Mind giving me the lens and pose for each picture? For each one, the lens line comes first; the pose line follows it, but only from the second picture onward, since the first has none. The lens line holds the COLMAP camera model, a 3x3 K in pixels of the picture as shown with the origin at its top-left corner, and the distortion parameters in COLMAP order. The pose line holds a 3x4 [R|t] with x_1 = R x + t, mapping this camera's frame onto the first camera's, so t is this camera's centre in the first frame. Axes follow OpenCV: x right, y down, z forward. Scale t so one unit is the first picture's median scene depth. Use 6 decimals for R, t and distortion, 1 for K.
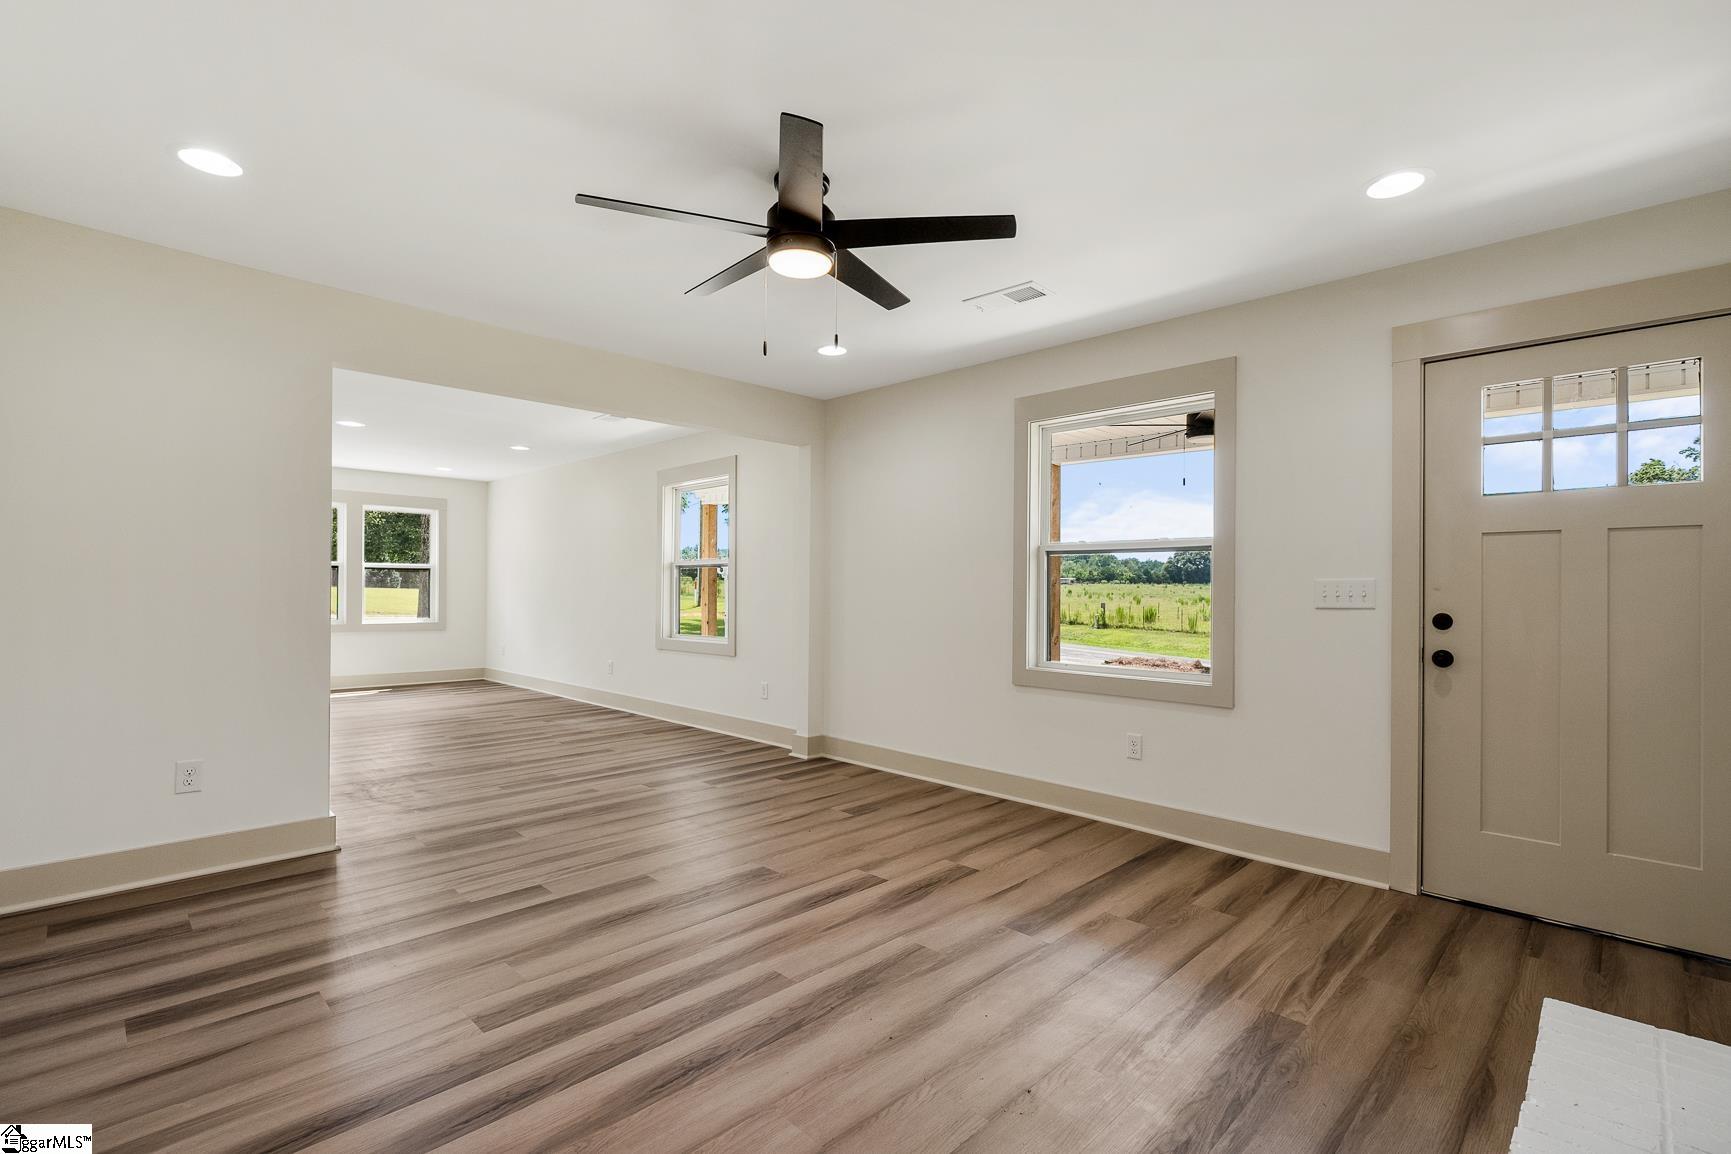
lens RADIAL K [[778.9, 0, 866.1], [0, 778.9, 587.2], [0, 0, 1]] dist [-0.007590, 0.002366]
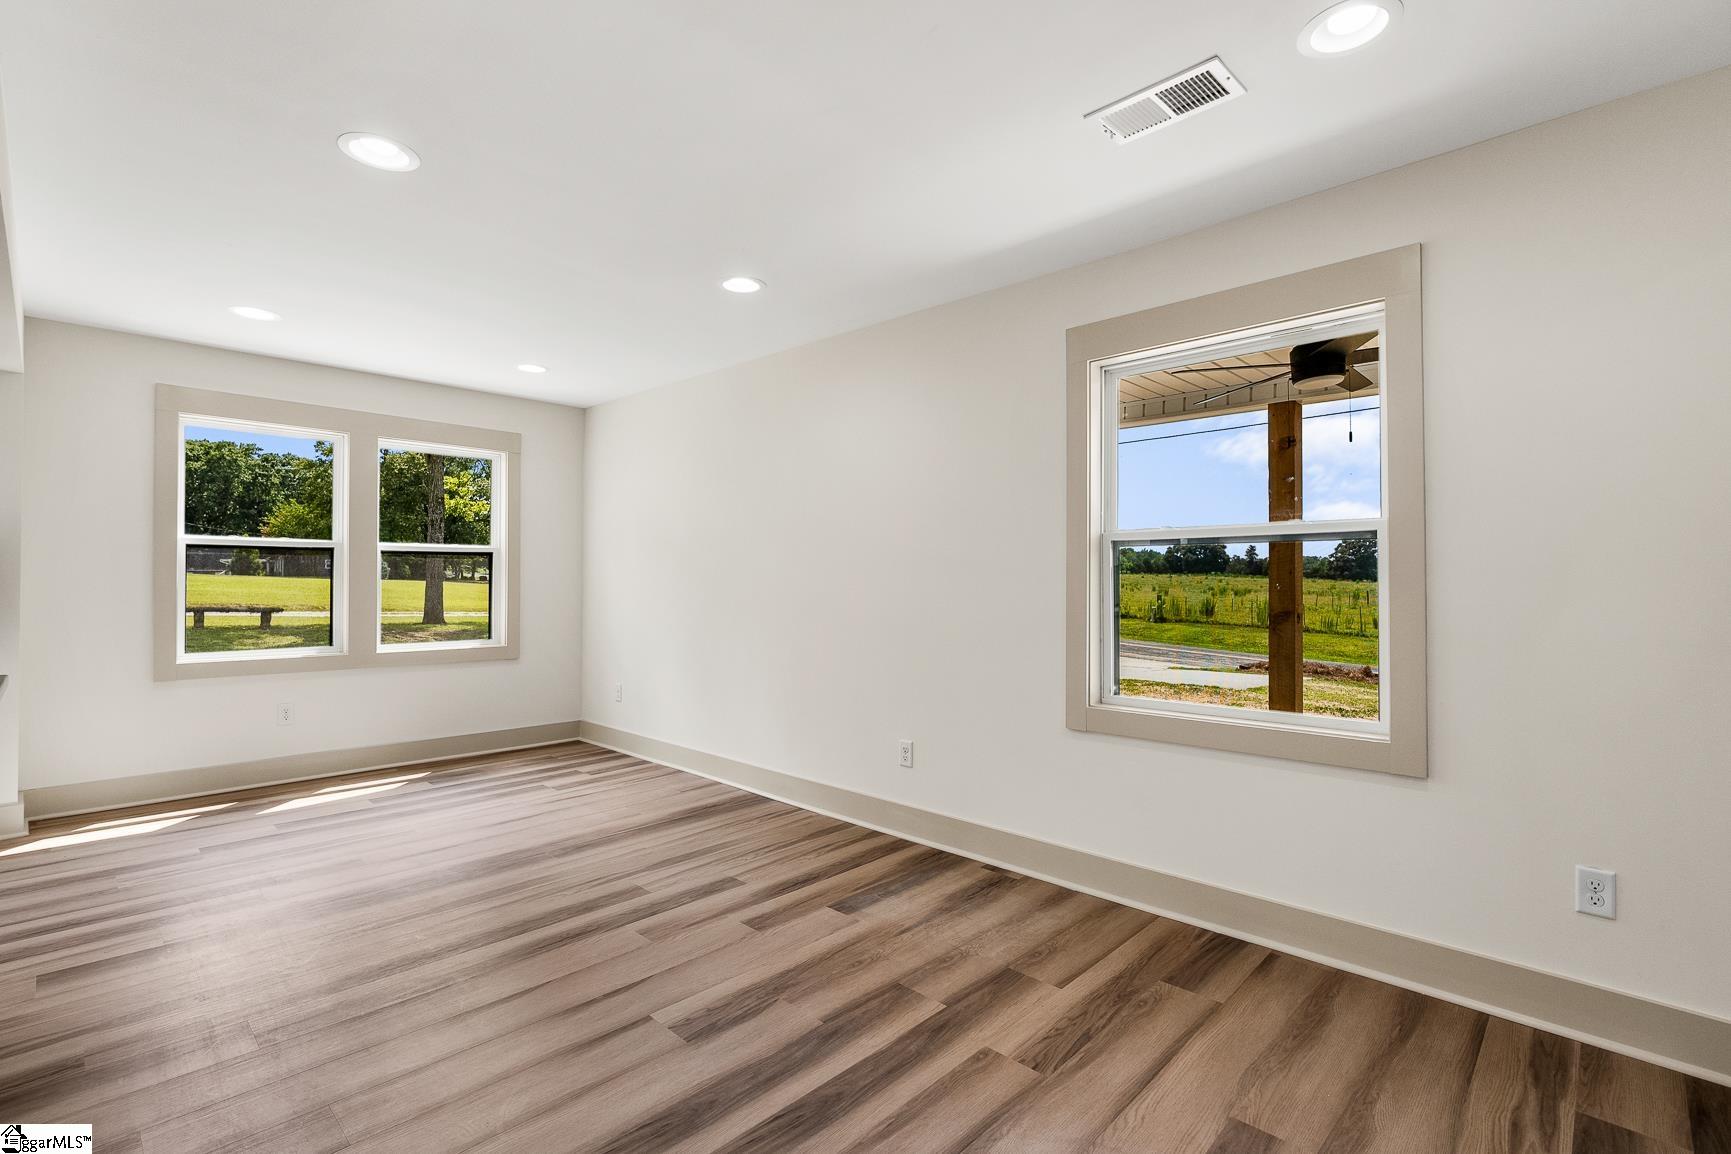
lens RADIAL K [[778.9, 0, 868.5], [0, 778.9, 581.9], [0, 0, 1]] dist [-0.007590, 0.002366]
pose [[0.999823, -0.001953, 0.018736, -0.281180], [0.001849, 0.999983, 0.005591, -0.005642], [-0.018747, -0.005555, 0.999809, 0.400762]]
